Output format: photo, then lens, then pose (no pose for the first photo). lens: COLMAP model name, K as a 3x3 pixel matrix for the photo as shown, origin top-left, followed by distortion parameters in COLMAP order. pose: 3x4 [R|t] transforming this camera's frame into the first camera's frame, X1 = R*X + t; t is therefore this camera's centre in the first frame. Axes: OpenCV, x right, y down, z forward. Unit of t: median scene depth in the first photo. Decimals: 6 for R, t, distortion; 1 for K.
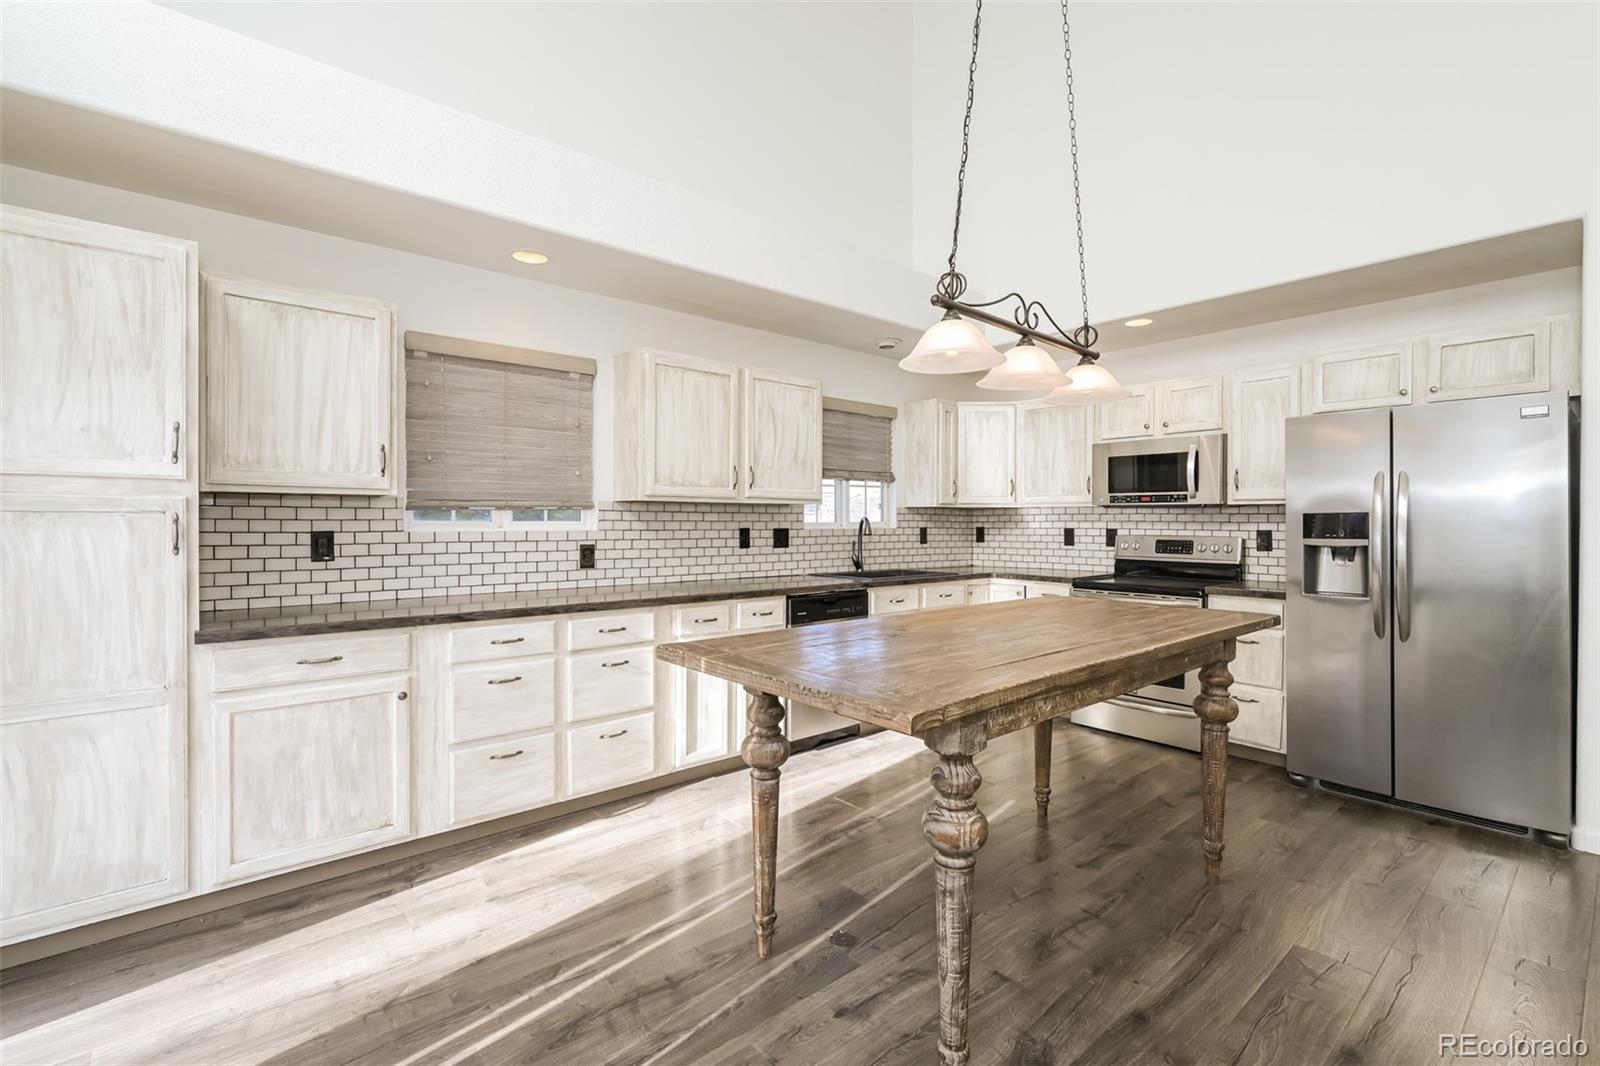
lens RADIAL K [[709.7, 0, 801.2], [0, 709.7, 527.2], [0, 0, 1]] dist [0.000180, 0.000522]
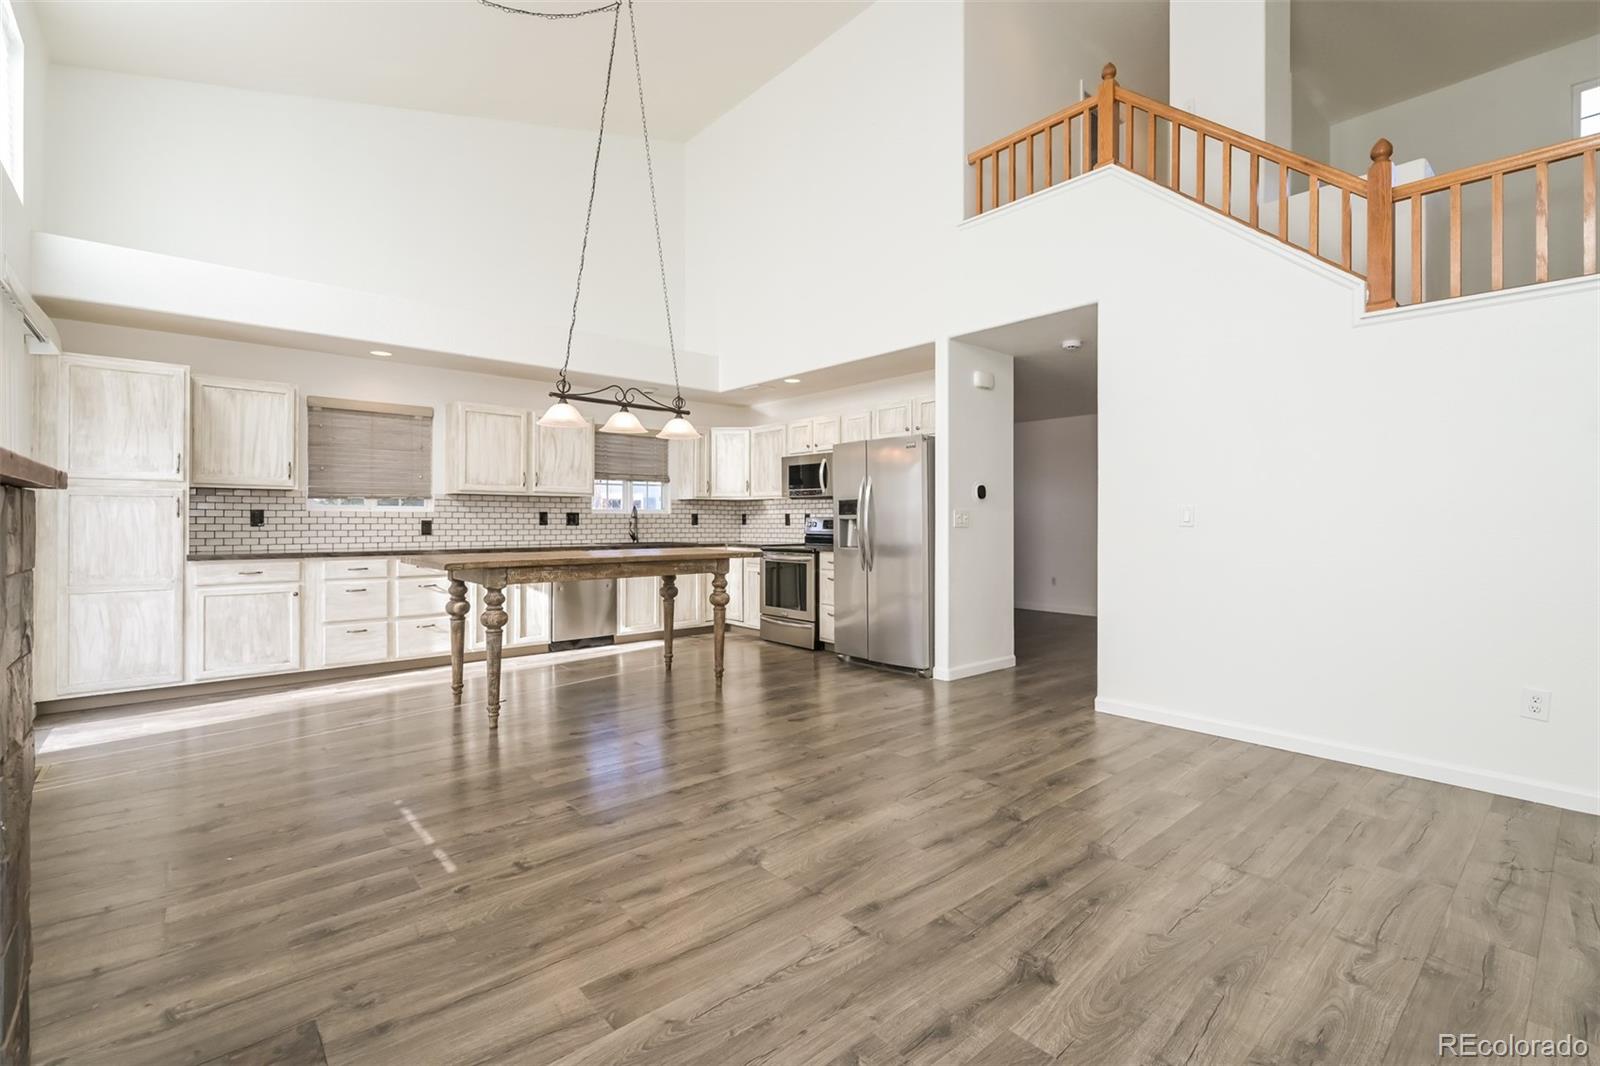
lens RADIAL K [[709.7, 0, 800.5], [0, 709.7, 518.6], [0, 0, 1]] dist [0.000180, 0.000522]
pose [[0.999832, -0.001185, 0.018309, 0.648511], [0.001409, 0.999924, -0.012218, 0.050913], [-0.018293, 0.012242, 0.999758, -0.797880]]
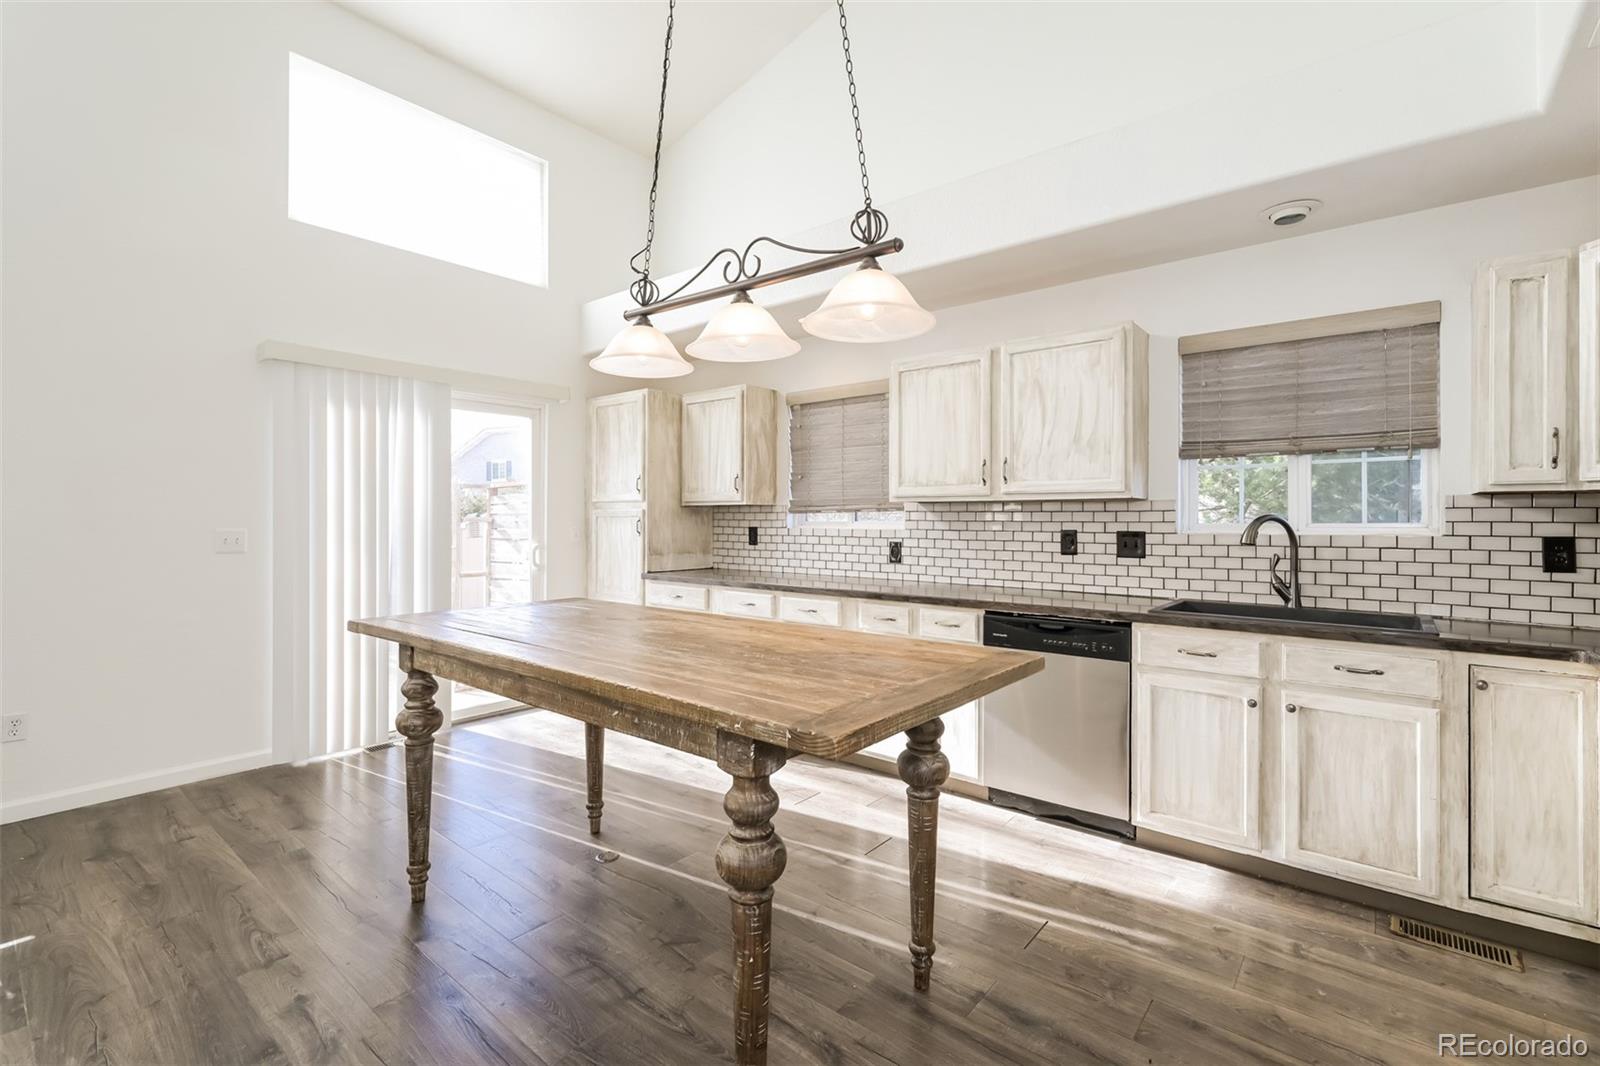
lens RADIAL K [[709.7, 0, 799.4], [0, 709.7, 519.9], [0, 0, 1]] dist [0.000180, 0.000522]
pose [[0.179295, -0.001609, -0.983794, 0.958149], [-0.011601, 0.999926, -0.003750, -0.005460], [0.983727, 0.012085, 0.179263, 0.787429]]
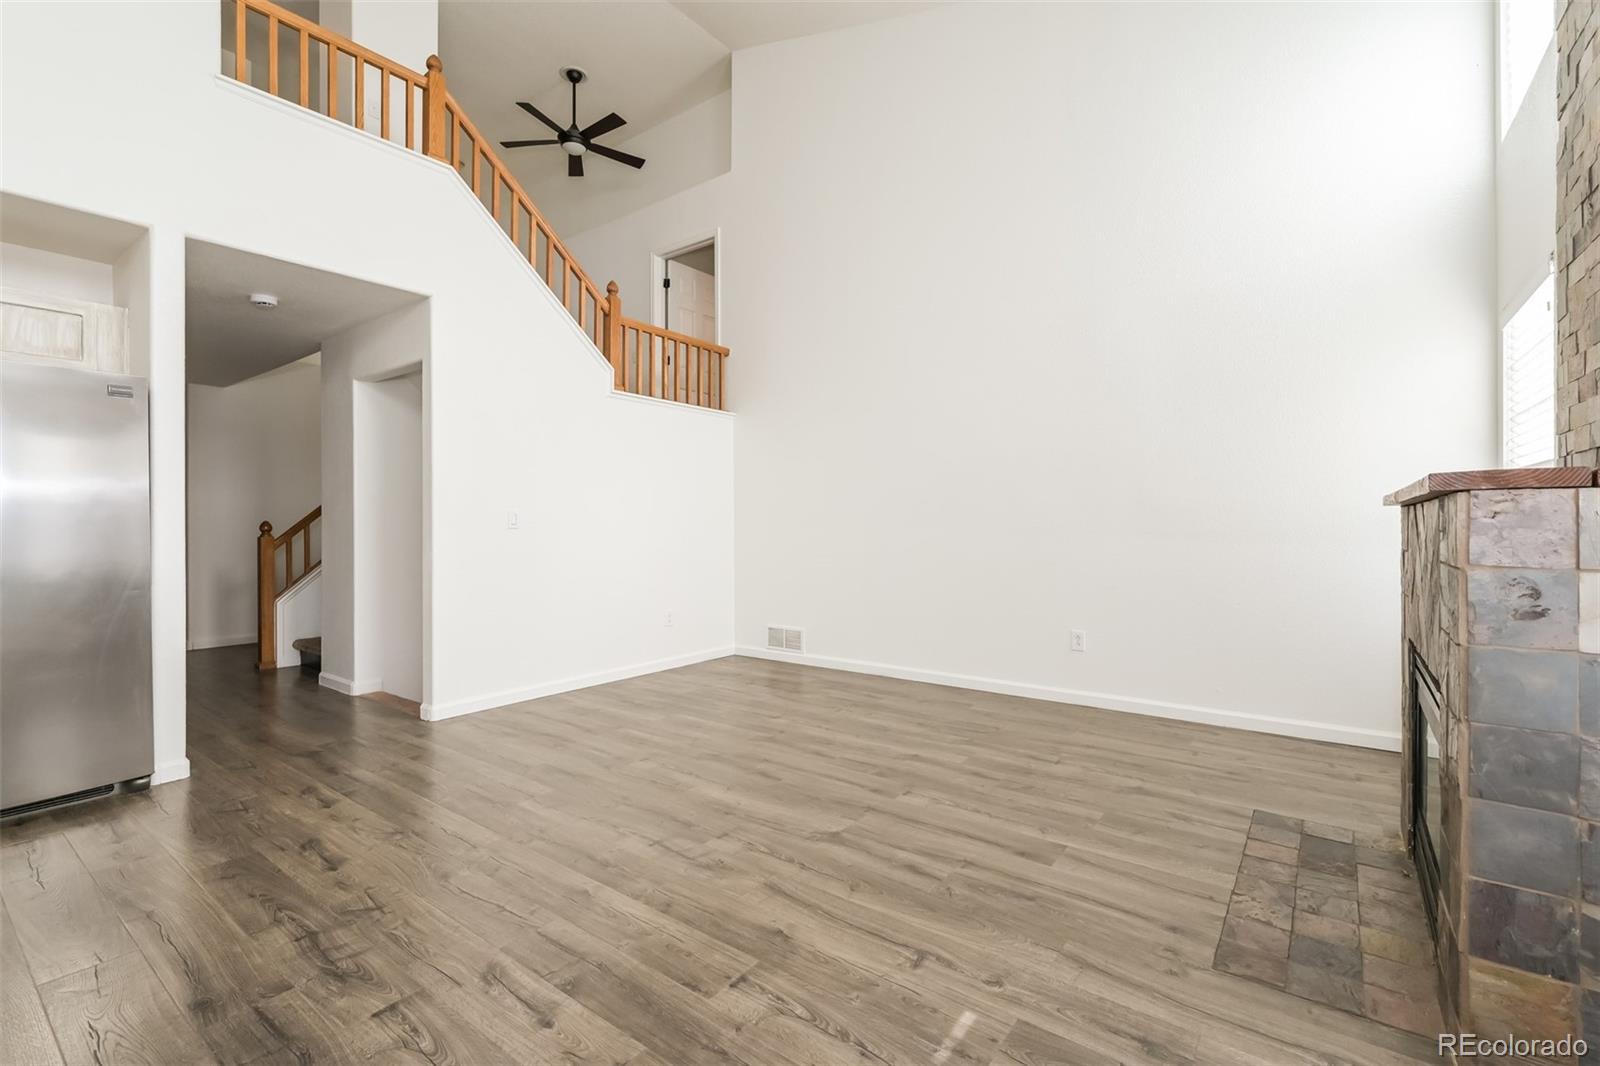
lens RADIAL K [[709.7, 0, 801.1], [0, 709.7, 525.1], [0, 0, 1]] dist [0.000180, 0.000522]
pose [[-0.224586, -0.003625, 0.974448, -0.216077], [0.012337, 0.999902, 0.006564, 0.040653], [-0.974376, 0.013496, -0.224519, 0.220356]]
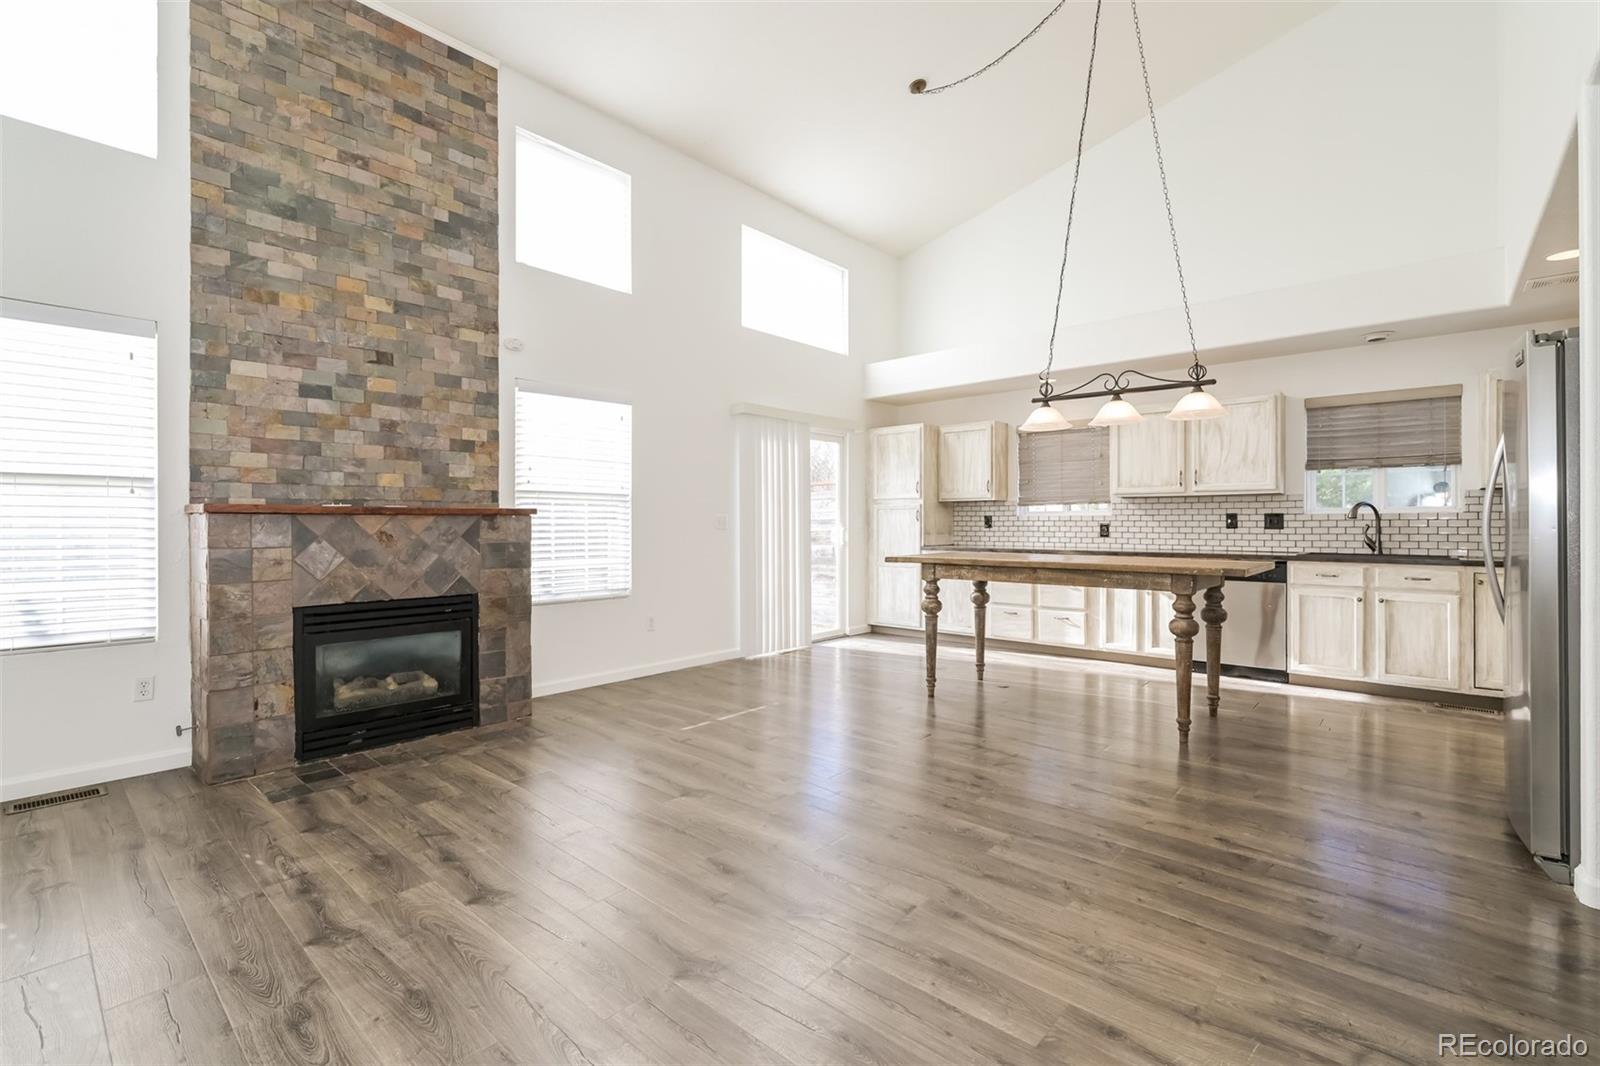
lens RADIAL K [[709.7, 0, 801.0], [0, 709.7, 523.8], [0, 0, 1]] dist [0.000180, 0.000522]
pose [[0.144575, -0.001499, -0.989493, 1.615338], [-0.007701, 0.999967, -0.002640, 0.044199], [0.989464, 0.008002, 0.144559, 0.005979]]
